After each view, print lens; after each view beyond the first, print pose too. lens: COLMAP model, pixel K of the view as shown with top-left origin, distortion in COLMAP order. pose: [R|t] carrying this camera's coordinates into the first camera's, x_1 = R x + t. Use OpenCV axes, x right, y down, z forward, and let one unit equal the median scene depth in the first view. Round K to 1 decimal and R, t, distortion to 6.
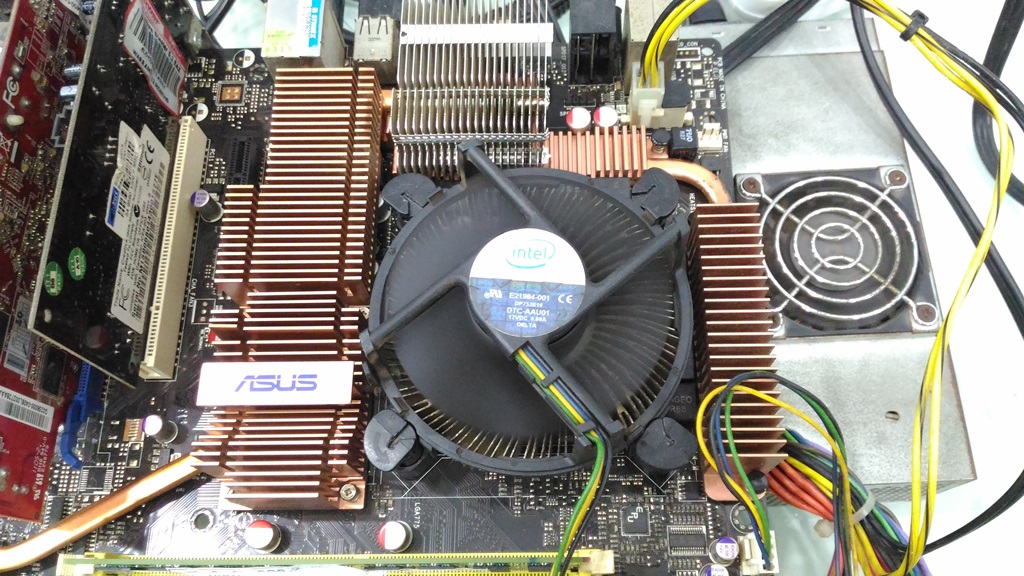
lens RADIAL K [[867.1, 0, 512.0], [0, 867.1, 288.0], [0, 0, 1]] dist [-0.011850, -0.010701]
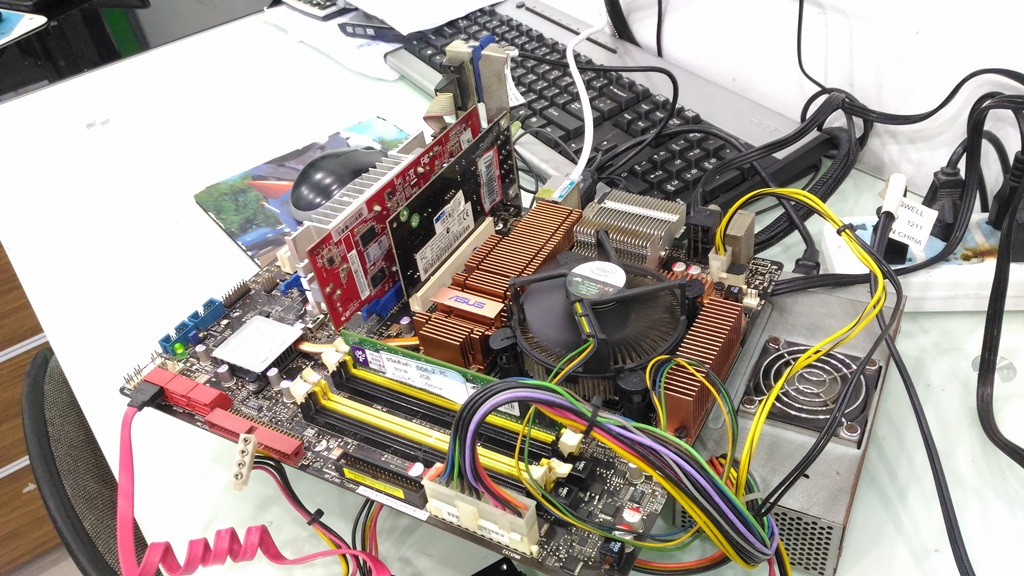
lens RADIAL K [[867.1, 0, 512.0], [0, 867.1, 288.0], [0, 0, 1]] dist [-0.011850, -0.010701]
pose [[0.864208, 0.244086, -0.439962, 0.676502], [-0.429352, 0.813647, -0.391964, 0.805640], [0.262301, 0.527637, 0.807959, -0.595757]]
